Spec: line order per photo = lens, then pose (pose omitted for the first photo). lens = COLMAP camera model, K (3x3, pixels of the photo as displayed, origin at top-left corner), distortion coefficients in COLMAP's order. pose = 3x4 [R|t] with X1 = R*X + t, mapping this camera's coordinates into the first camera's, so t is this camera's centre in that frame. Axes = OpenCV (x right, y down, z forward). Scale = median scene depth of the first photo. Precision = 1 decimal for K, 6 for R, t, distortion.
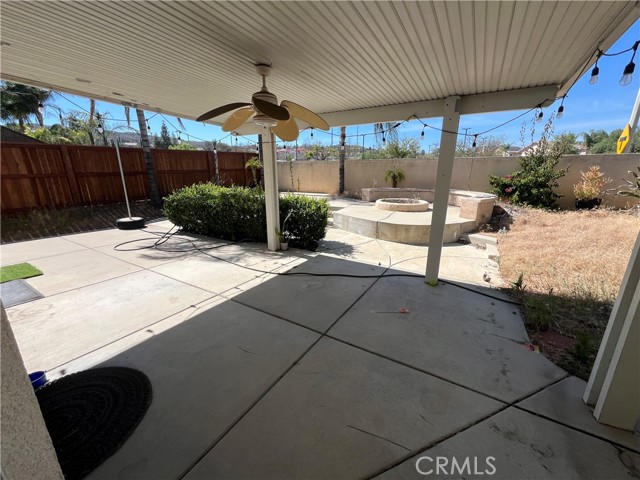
lens RADIAL K [[256.0, 0, 320.1], [0, 256.0, 239.6], [0, 0, 1]] dist [0.002983, 0.000063]
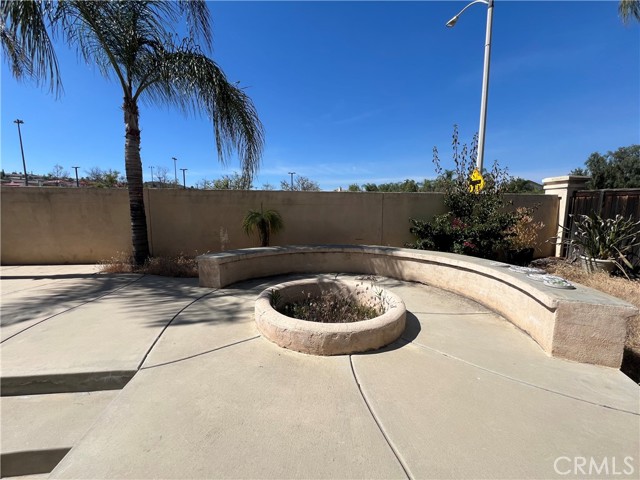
lens RADIAL K [[256.0, 0, 320.9], [0, 256.0, 239.9], [0, 0, 1]] dist [0.002983, 0.000063]
pose [[0.798343, -0.063759, 0.598819, 0.076273], [0.152846, 0.983271, -0.099080, -0.146631], [-0.582483, 0.170627, 0.794732, 0.538563]]
